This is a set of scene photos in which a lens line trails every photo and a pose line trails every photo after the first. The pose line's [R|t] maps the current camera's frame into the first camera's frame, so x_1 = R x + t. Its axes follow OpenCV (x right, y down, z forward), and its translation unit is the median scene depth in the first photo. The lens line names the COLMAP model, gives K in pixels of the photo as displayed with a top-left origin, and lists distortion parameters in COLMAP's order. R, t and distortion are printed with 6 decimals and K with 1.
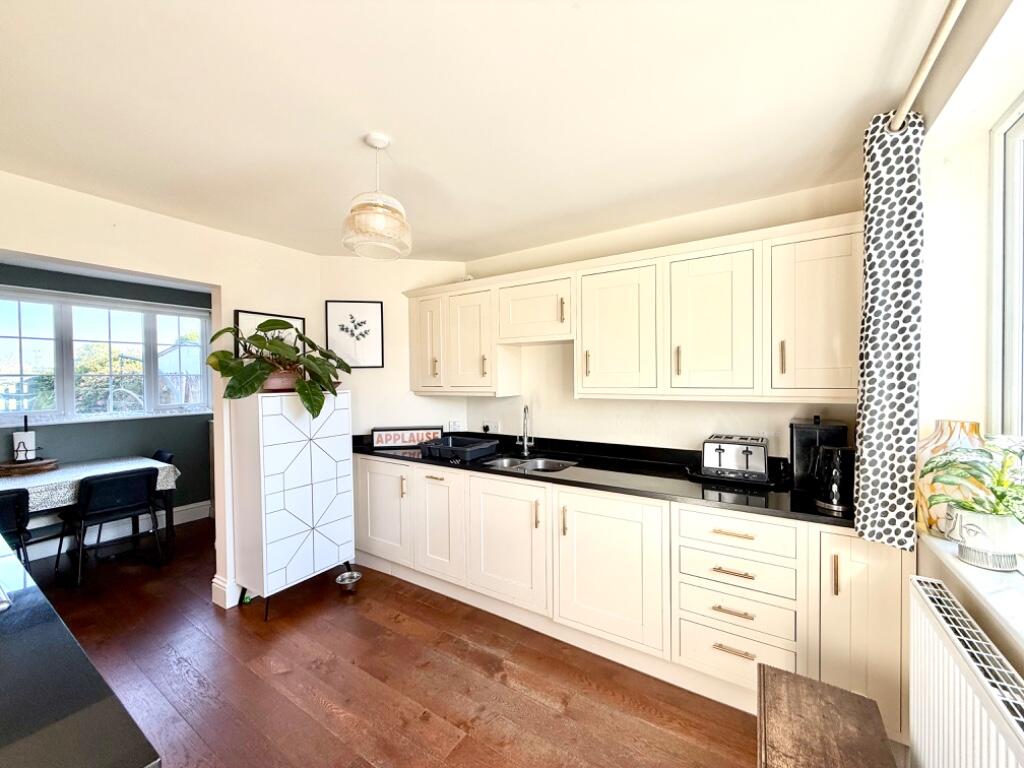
lens RADIAL K [[408.8, 0, 512.5], [0, 408.8, 383.7], [0, 0, 1]] dist [-0.000083, -0.000009]
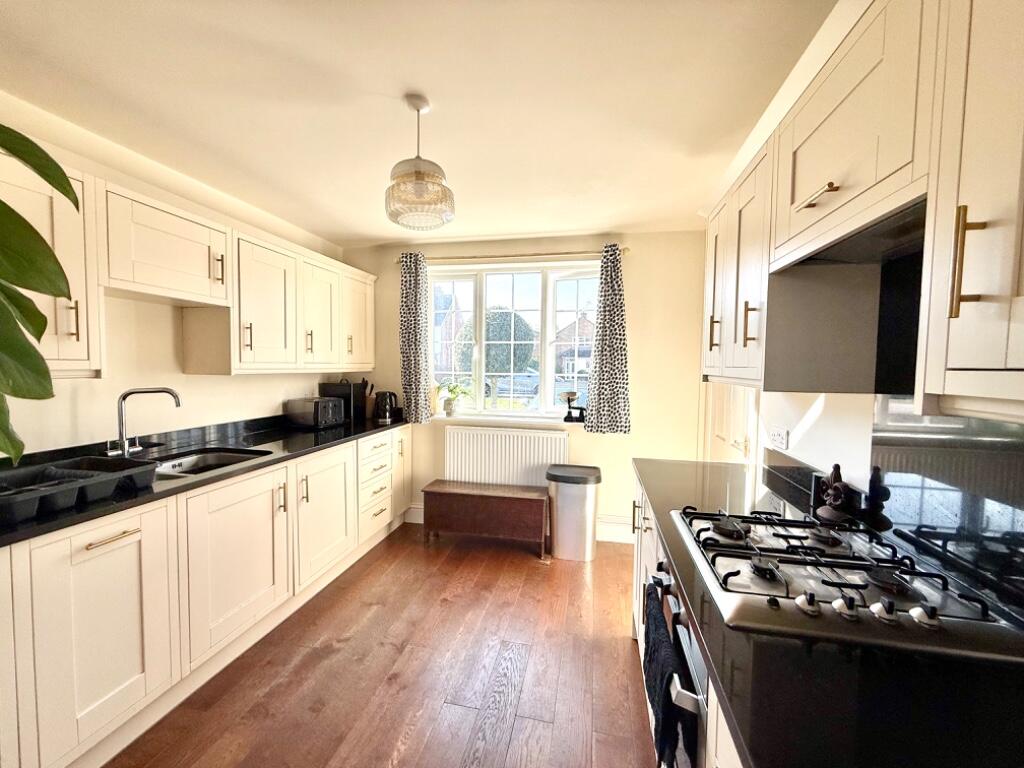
lens RADIAL K [[408.8, 0, 513.4], [0, 408.8, 383.5], [0, 0, 1]] dist [-0.000083, -0.000009]
pose [[-0.372334, -0.038093, 0.927317, -0.978265], [0.003850, 0.999085, 0.042587, 0.022062], [-0.928091, 0.019427, -0.371847, 0.844476]]
